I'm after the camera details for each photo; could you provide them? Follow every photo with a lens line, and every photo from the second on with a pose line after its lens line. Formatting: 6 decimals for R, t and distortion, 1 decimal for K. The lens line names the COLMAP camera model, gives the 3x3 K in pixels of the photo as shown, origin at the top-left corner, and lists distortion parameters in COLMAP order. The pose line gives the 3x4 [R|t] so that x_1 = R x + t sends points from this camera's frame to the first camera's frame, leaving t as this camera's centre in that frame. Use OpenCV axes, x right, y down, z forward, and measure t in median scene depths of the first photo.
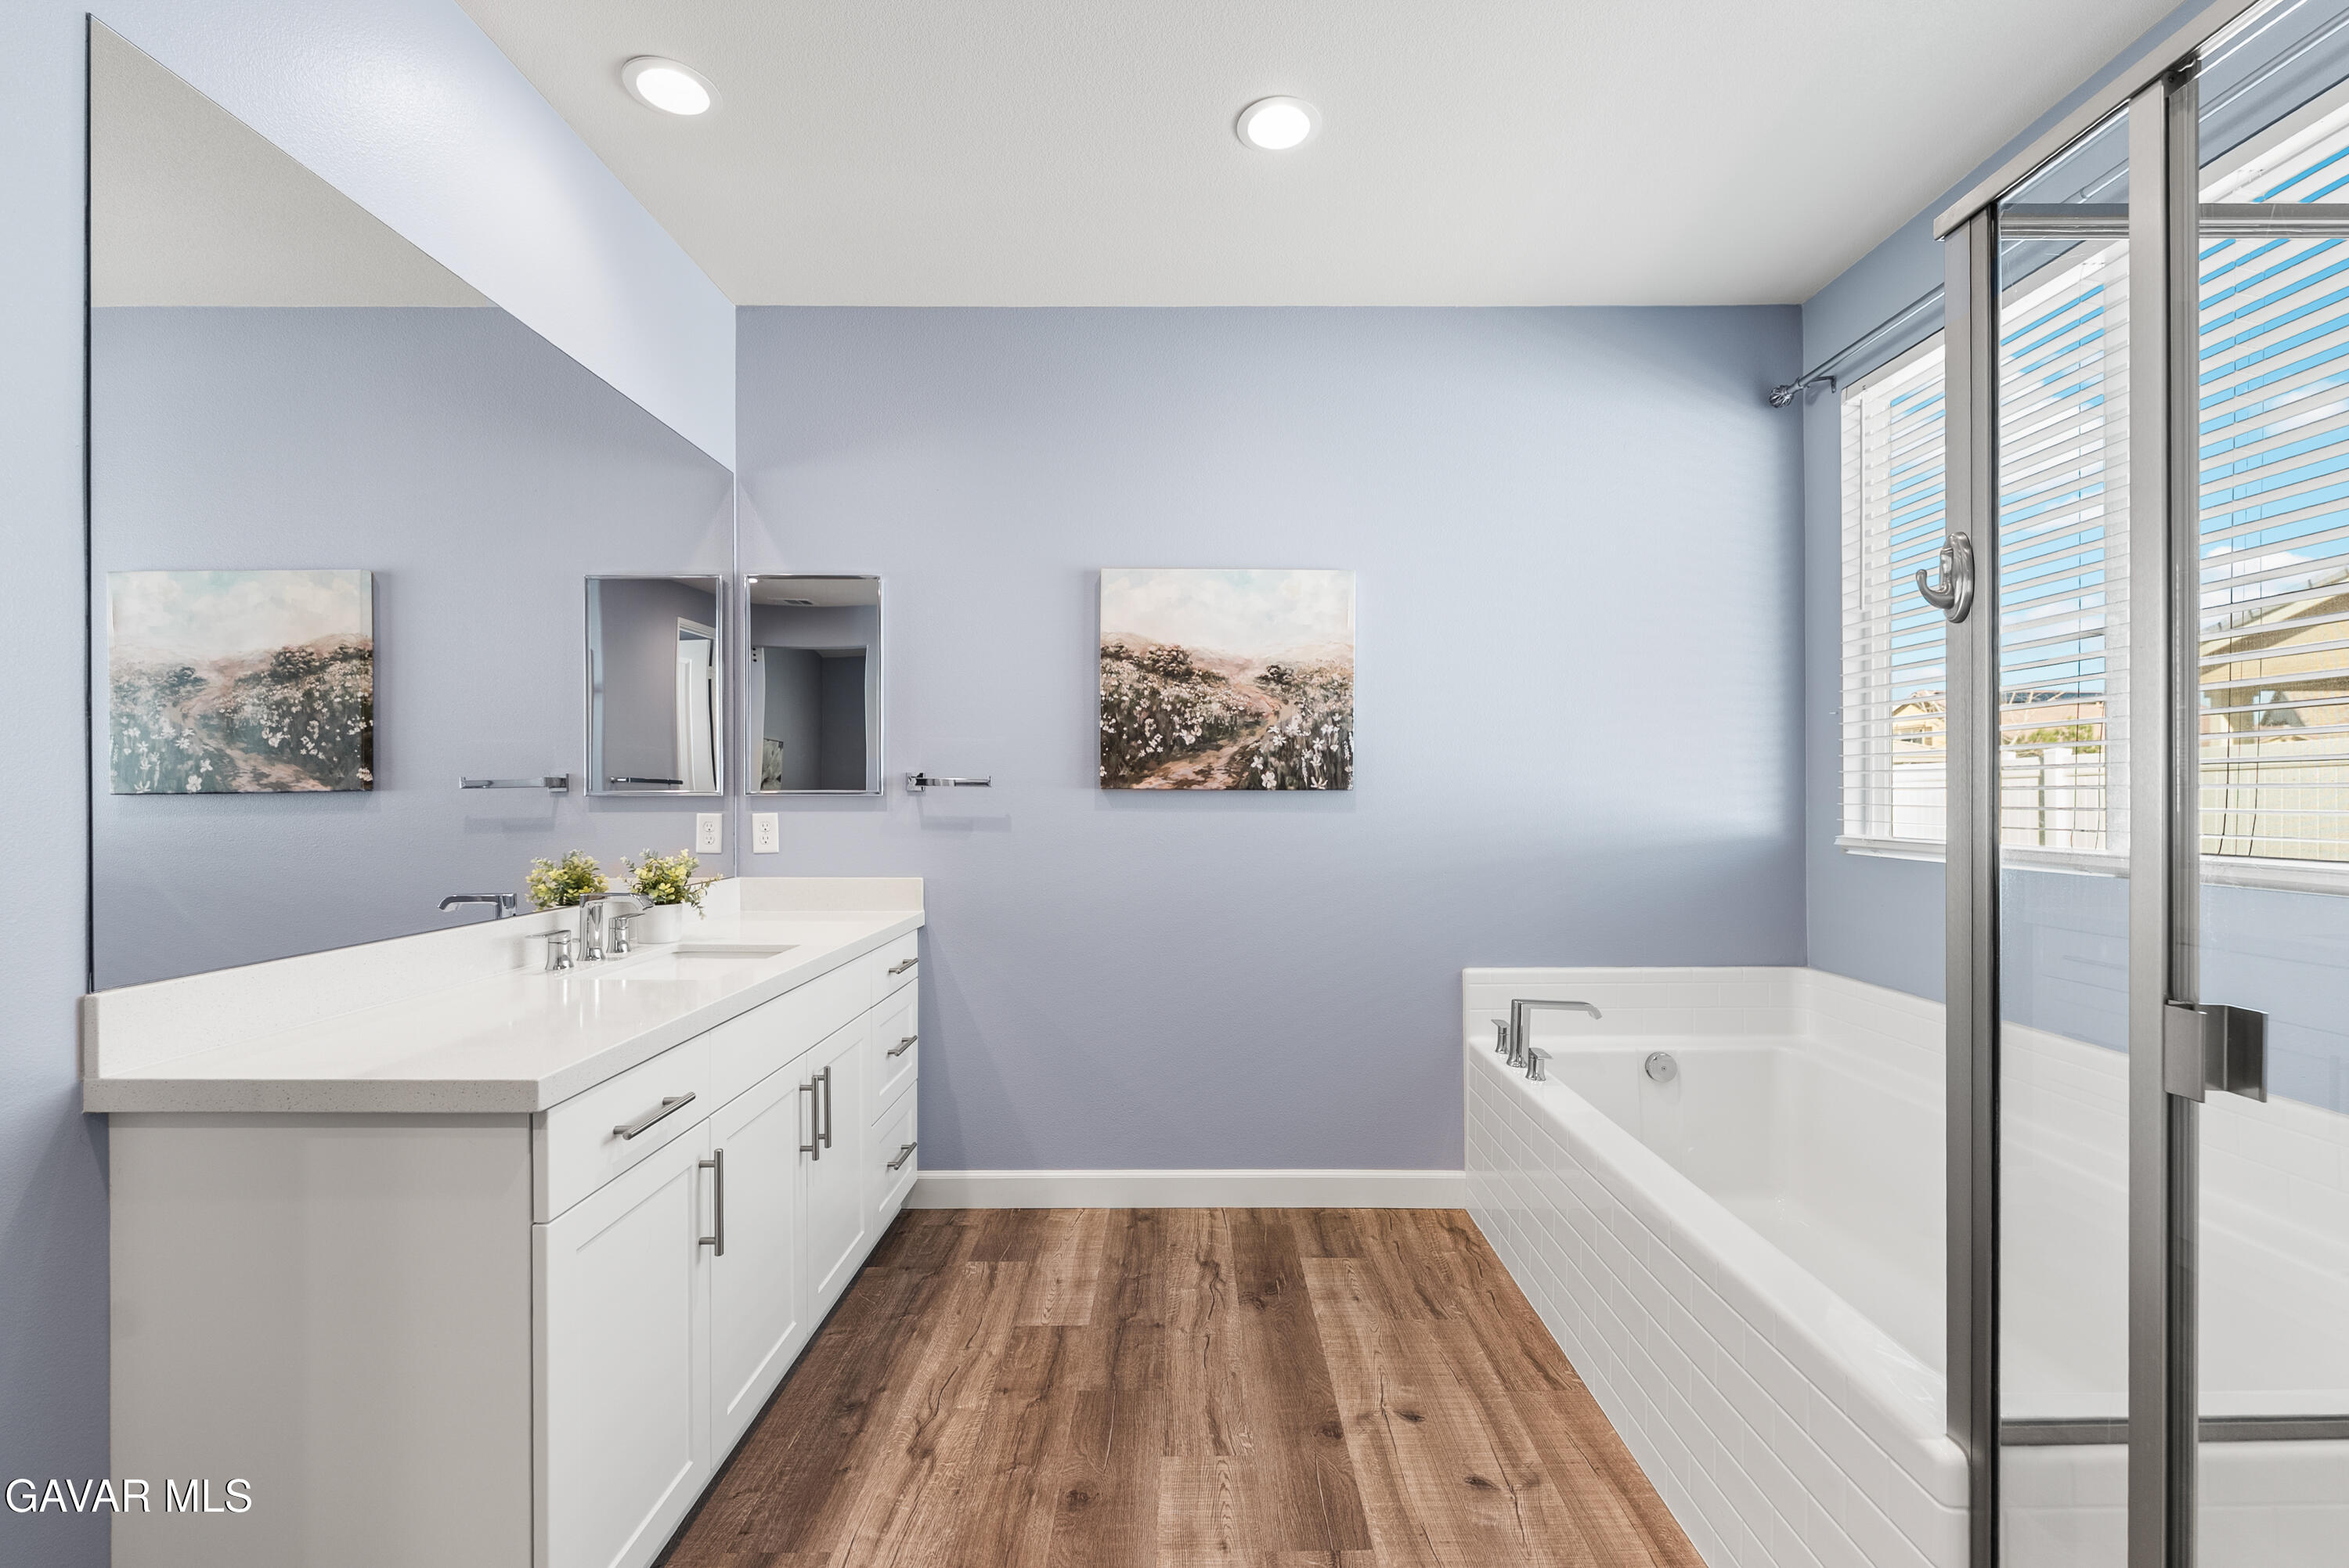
lens RADIAL K [[954.2, 0, 1164.8], [0, 954.2, 803.7], [0, 0, 1]] dist [-0.000730, -0.000312]
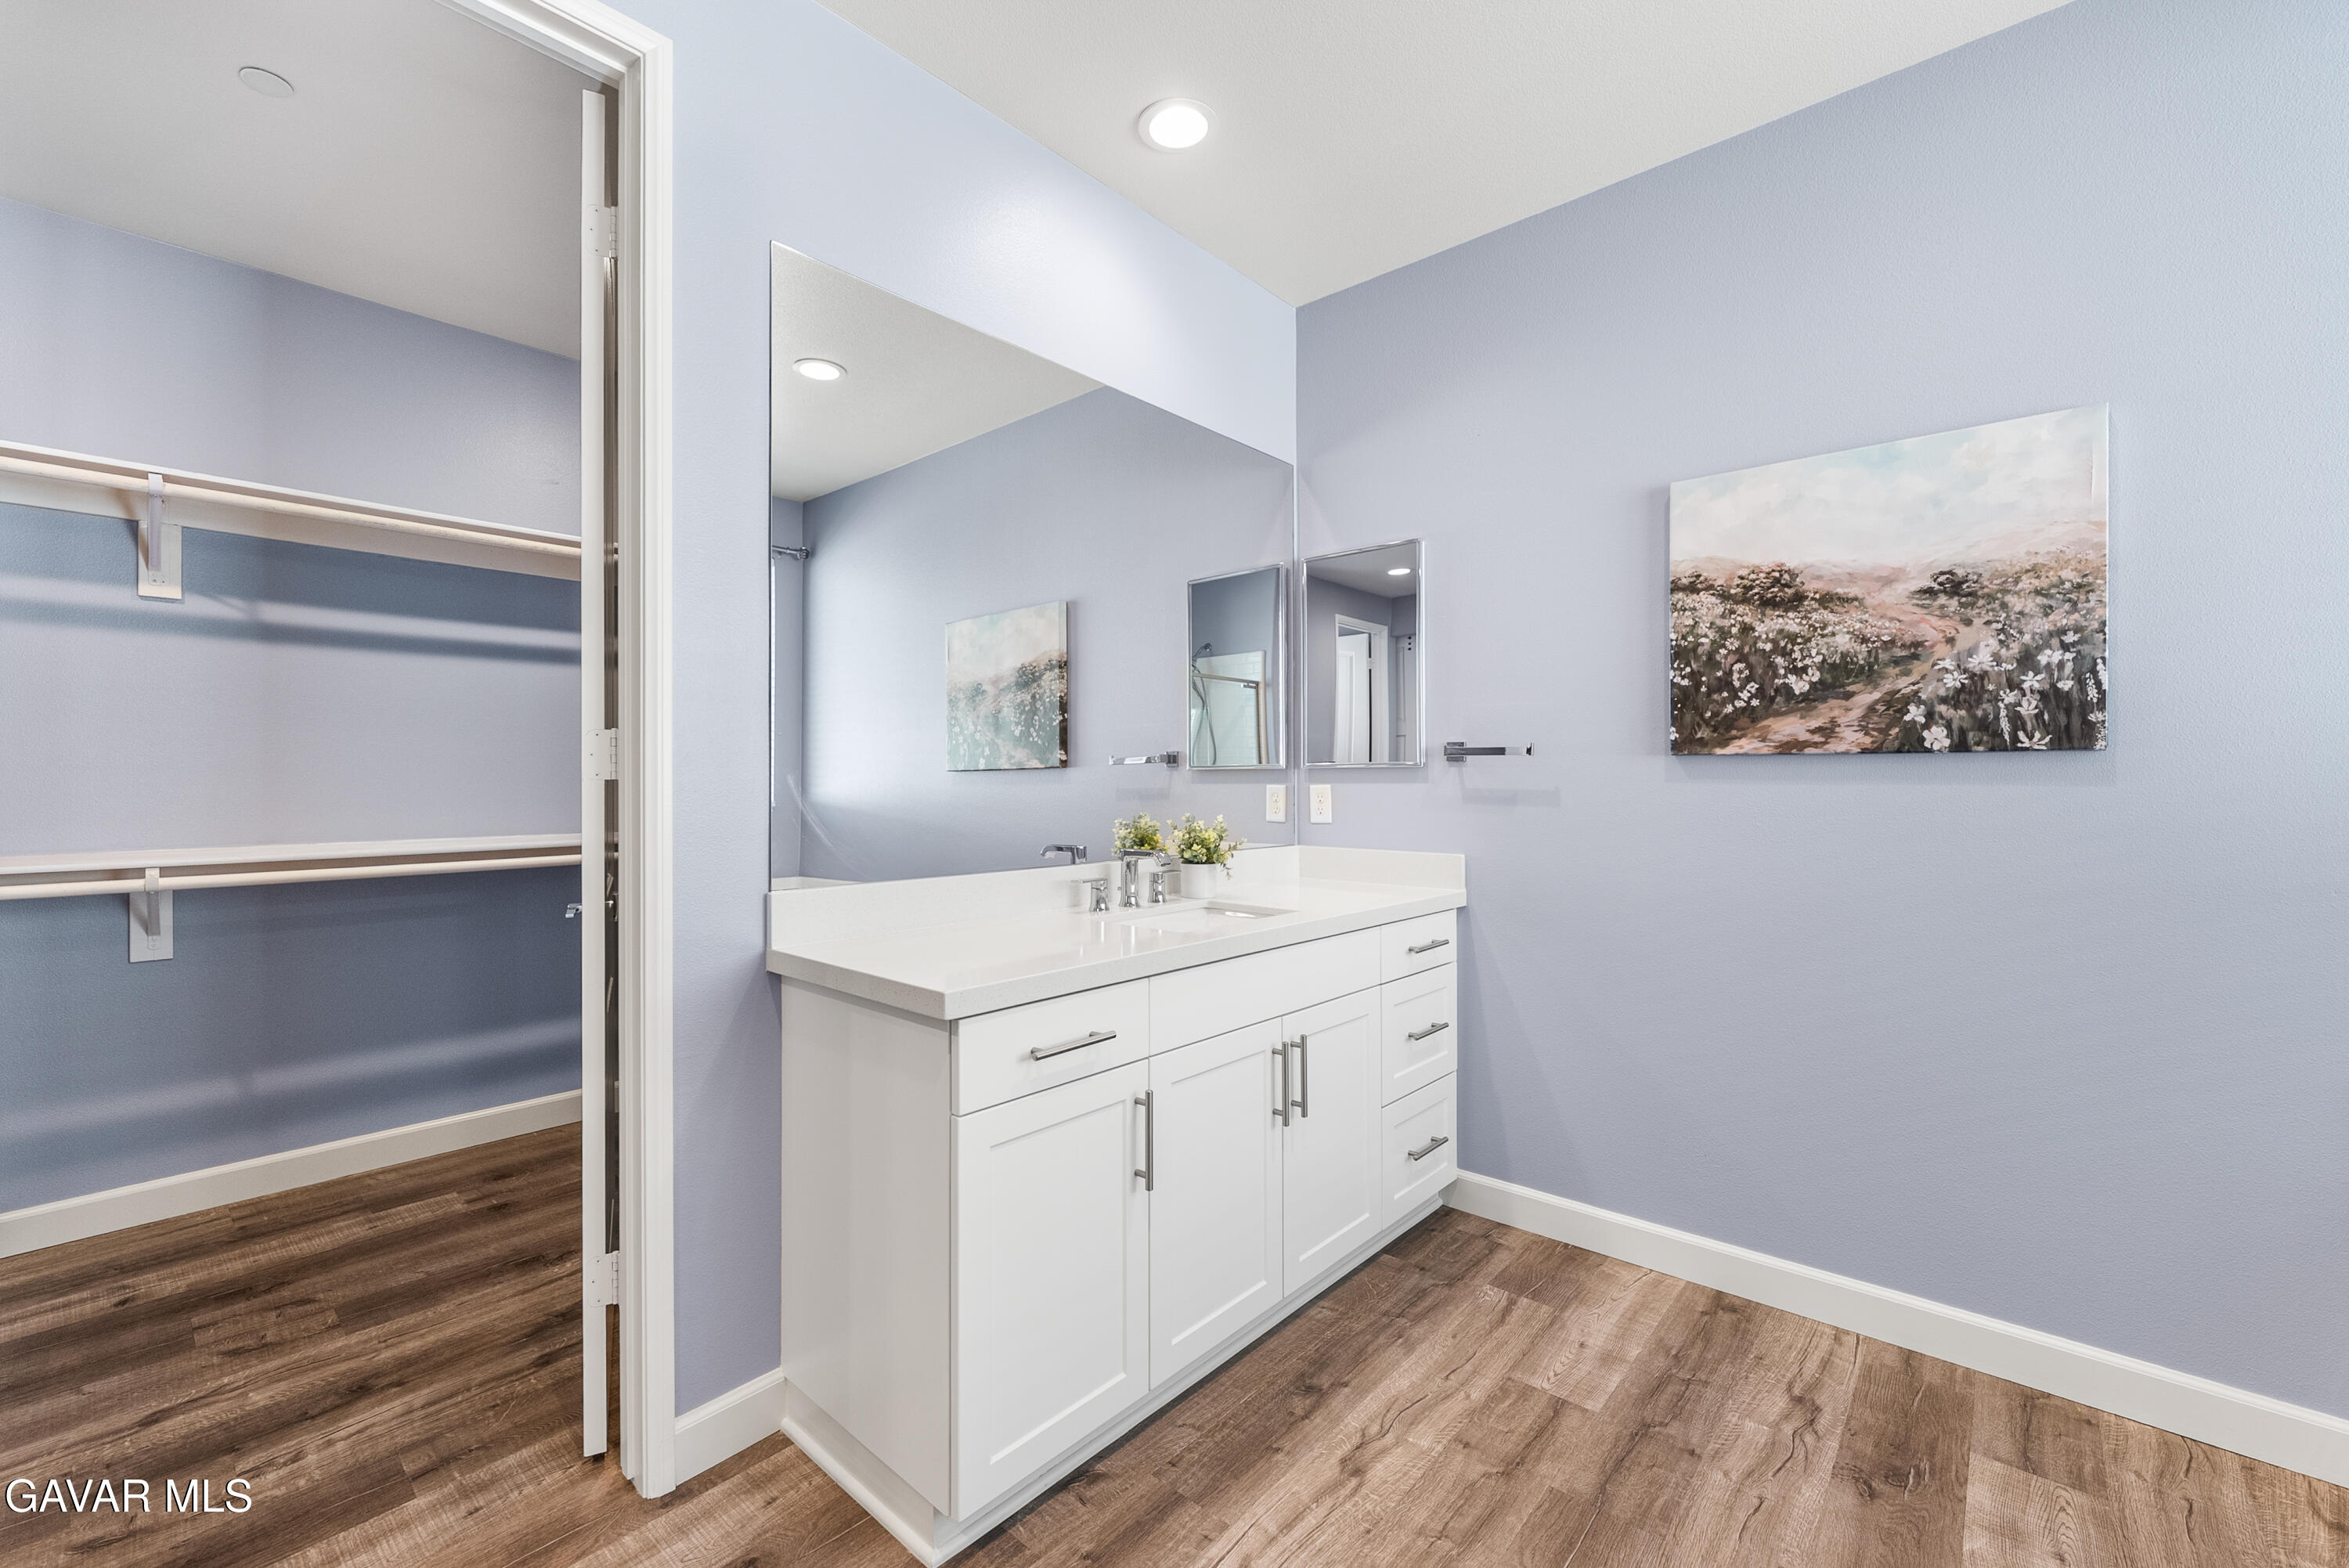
lens RADIAL K [[939.5, 0, 1185.9], [0, 939.5, 781.3], [0, 0, 1]] dist [-0.001037, 0.000127]
pose [[0.758073, -0.001038, -0.652169, 0.146562], [-0.004891, 0.999962, -0.007277, 0.014891], [0.652151, 0.008707, 0.758039, 0.135811]]
